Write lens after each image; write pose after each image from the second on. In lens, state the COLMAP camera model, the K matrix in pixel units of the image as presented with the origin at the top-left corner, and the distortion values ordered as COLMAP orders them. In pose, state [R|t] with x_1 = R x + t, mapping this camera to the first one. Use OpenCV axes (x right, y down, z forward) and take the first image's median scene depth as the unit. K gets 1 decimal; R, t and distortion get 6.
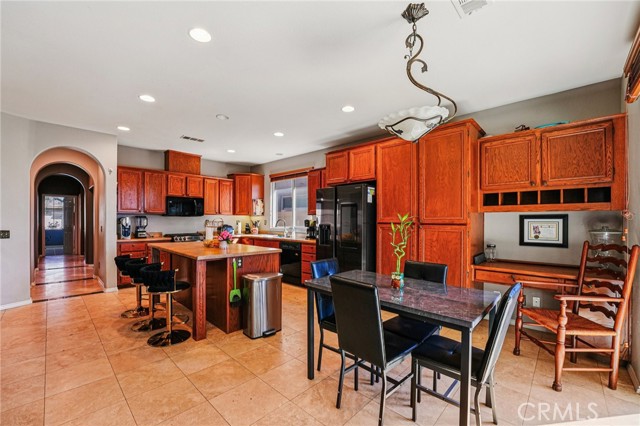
lens RADIAL K [[263.2, 0, 313.4], [0, 263.2, 218.9], [0, 0, 1]] dist [-0.021569, 0.000874]
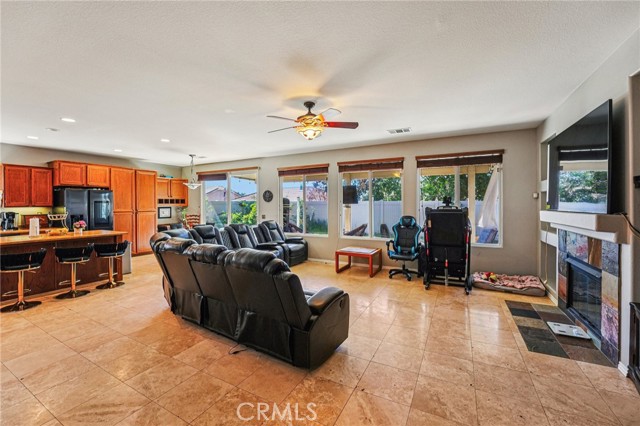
lens RADIAL K [[263.2, 0, 314.0], [0, 263.2, 208.2], [0, 0, 1]] dist [-0.021569, 0.000874]
pose [[-0.270186, -0.017552, 0.962648, -2.206547], [-0.001709, 0.999841, 0.017750, -0.053954], [-0.962807, 0.003151, -0.270173, 0.192097]]
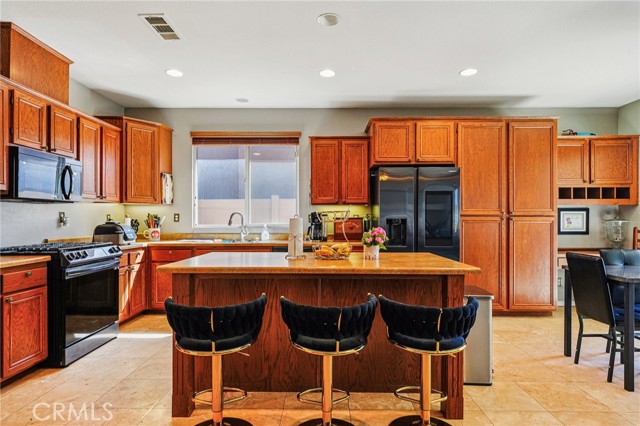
lens RADIAL K [[365.7, 0, 318.2], [0, 365.7, 219.1], [0, 0, 1]] dist [0.002792, -0.001858]
pose [[0.722628, -0.004251, 0.691224, -1.078051], [0.000351, 0.999983, 0.005783, 0.024004], [-0.691237, -0.003937, 0.722617, 0.566530]]
